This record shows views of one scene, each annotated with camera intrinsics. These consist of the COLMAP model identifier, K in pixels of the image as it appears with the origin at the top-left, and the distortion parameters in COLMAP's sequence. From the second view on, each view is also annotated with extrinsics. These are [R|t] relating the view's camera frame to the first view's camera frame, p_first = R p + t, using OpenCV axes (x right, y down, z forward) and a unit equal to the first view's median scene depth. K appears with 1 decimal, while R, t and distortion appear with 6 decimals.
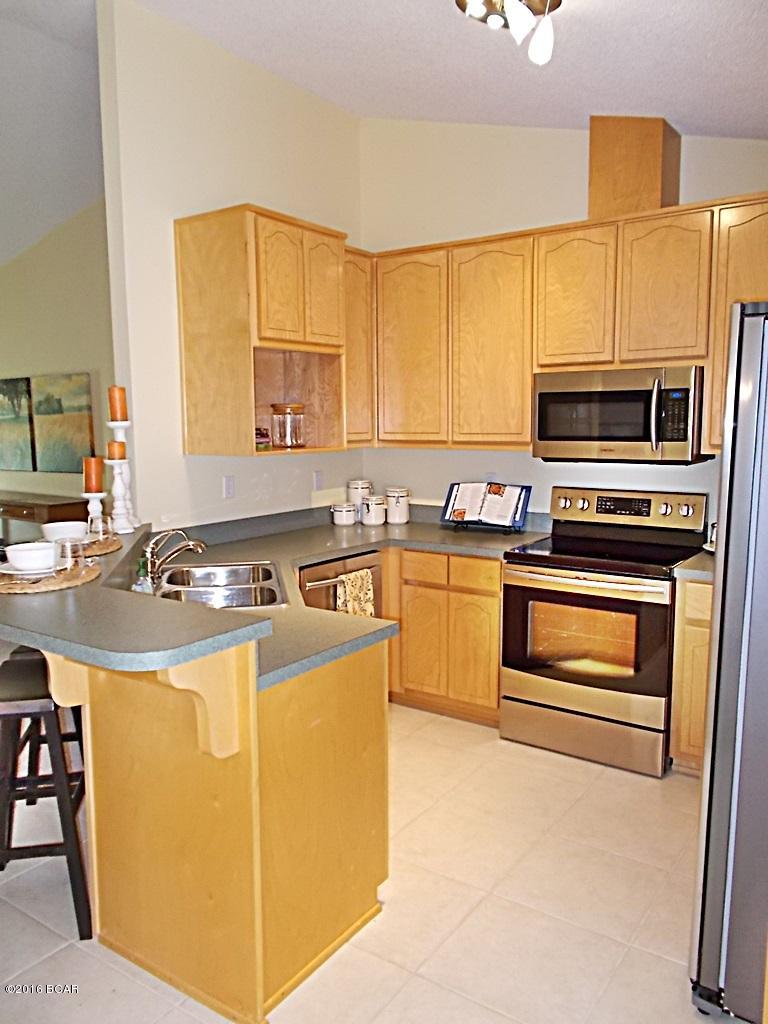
lens RADIAL K [[787.2, 0, 384.4], [0, 787.2, 516.1], [0, 0, 1]] dist [-0.000327, 0.004387]
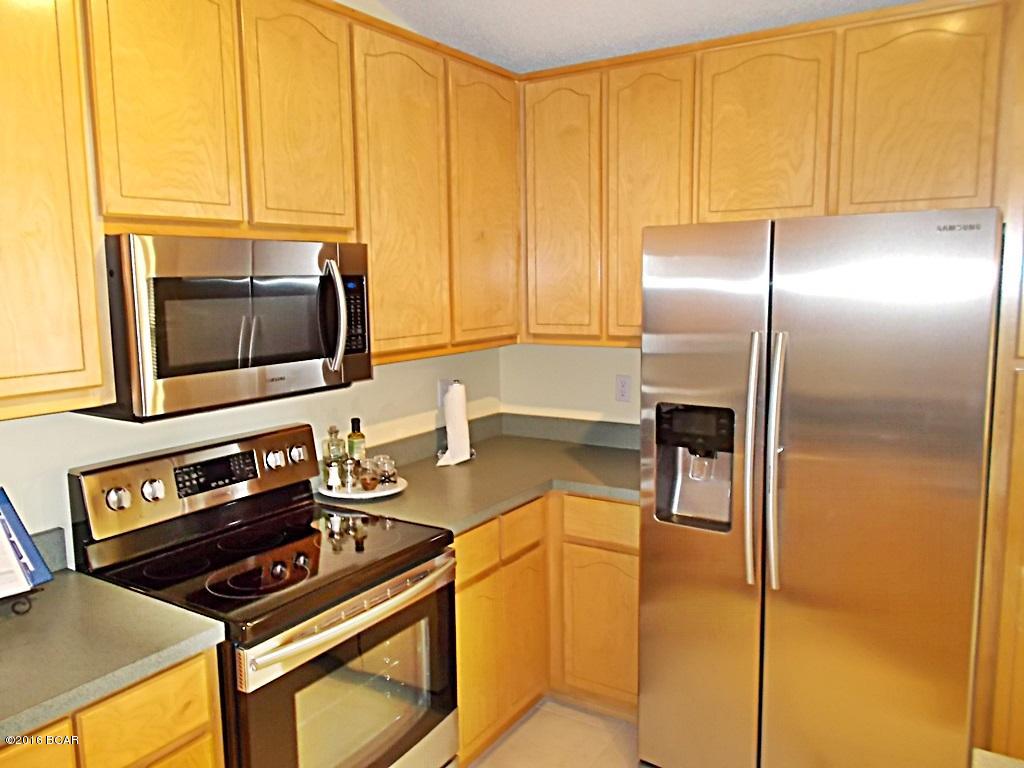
lens RADIAL K [[787.2, 0, 511.6], [0, 787.2, 382.7], [0, 0, 1]] dist [-0.000327, 0.004387]
pose [[-0.028238, -0.119830, 0.992393, -0.283325], [0.136207, 0.983068, 0.122580, -0.125219], [-0.990278, 0.138632, -0.011439, 0.817394]]
